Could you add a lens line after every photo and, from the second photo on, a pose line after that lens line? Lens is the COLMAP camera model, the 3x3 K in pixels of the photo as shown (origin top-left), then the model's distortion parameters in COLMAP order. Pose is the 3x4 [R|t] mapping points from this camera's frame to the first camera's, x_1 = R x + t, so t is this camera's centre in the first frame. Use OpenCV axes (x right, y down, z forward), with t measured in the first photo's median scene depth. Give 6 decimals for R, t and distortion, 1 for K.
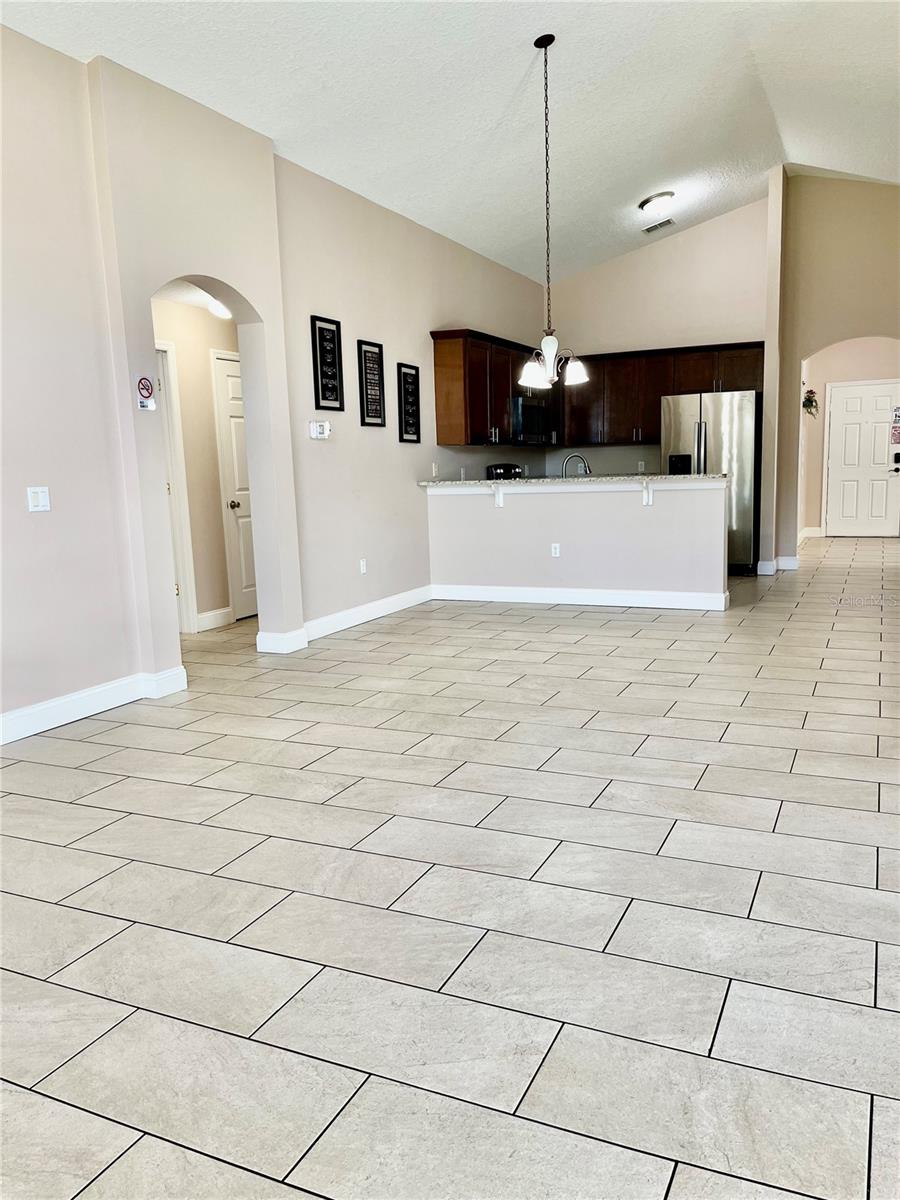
lens RADIAL K [[900.2, 0, 453.9], [0, 900.2, 602.8], [0, 0, 1]] dist [0.038943, -0.026894]
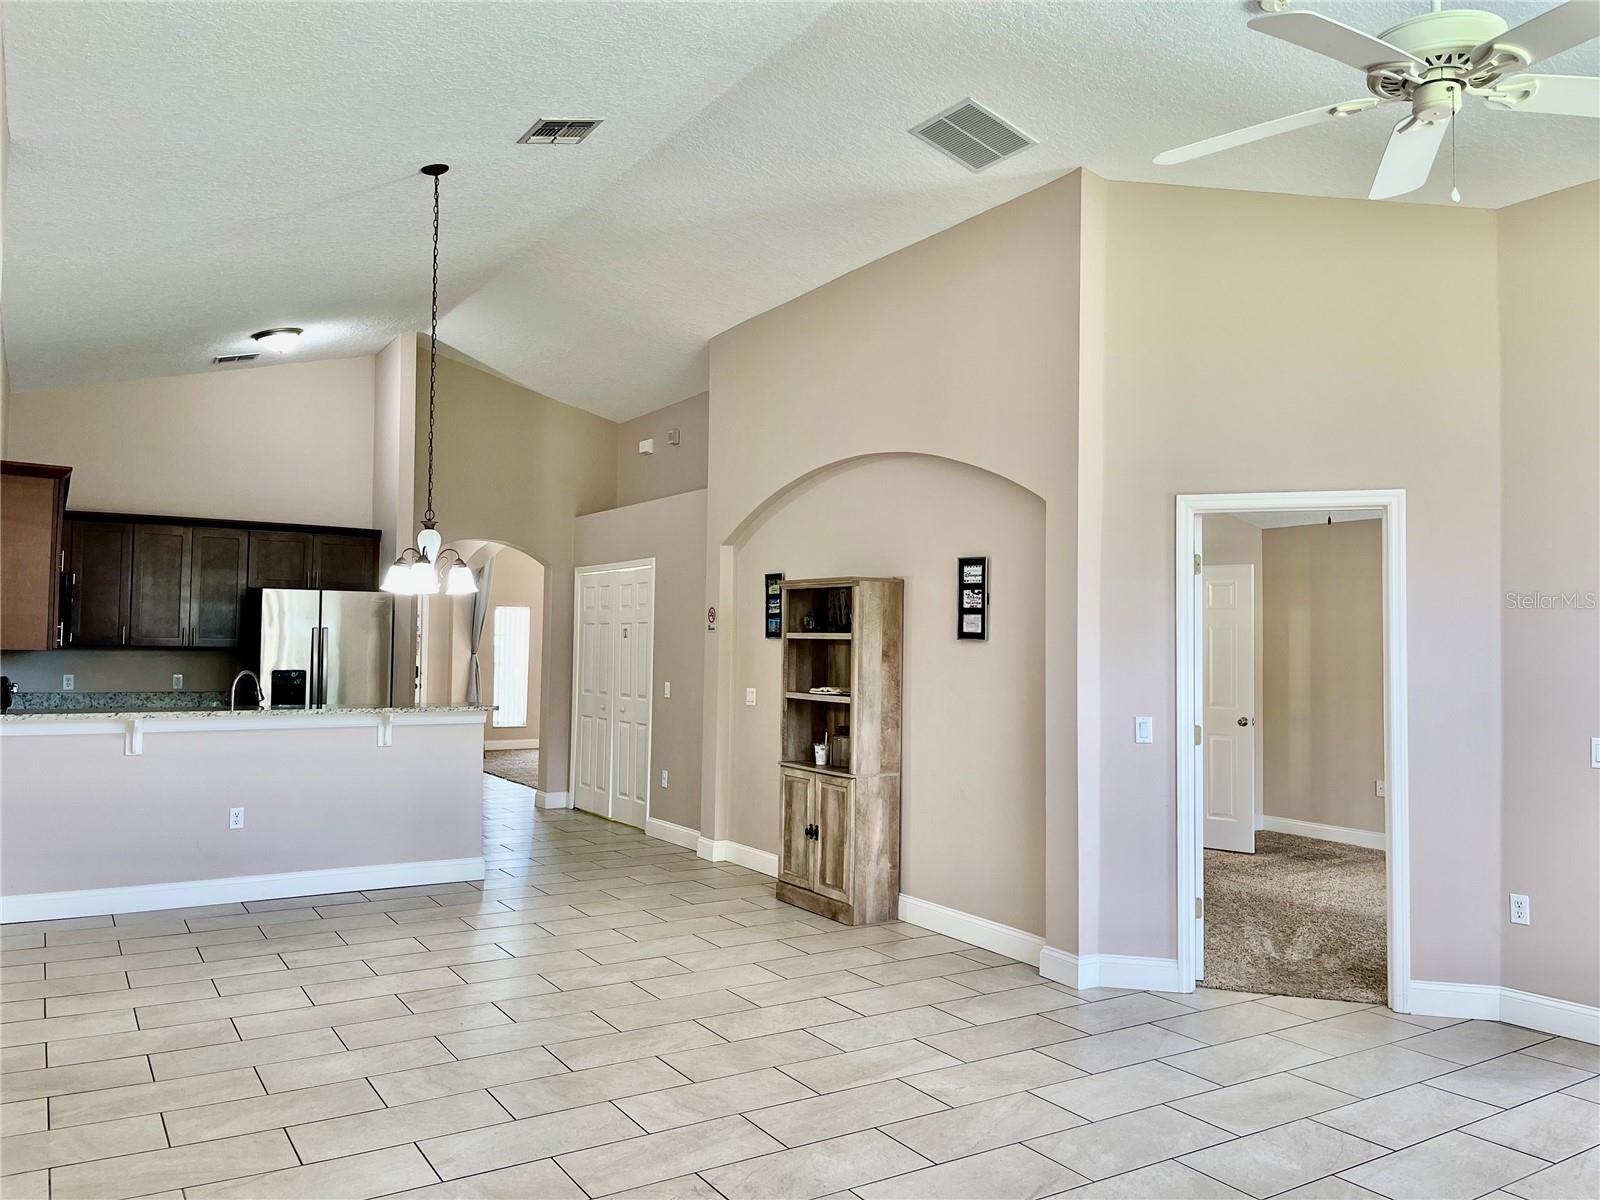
lens RADIAL K [[1200.2, 0, 806.9], [0, 1200.2, 598.8], [0, 0, 1]] dist [0.038943, -0.026894]
pose [[0.551878, 0.068326, 0.831121, -0.717467], [0.097444, 0.984527, -0.145642, -0.084435], [-0.828212, 0.161365, 0.536681, 0.286513]]
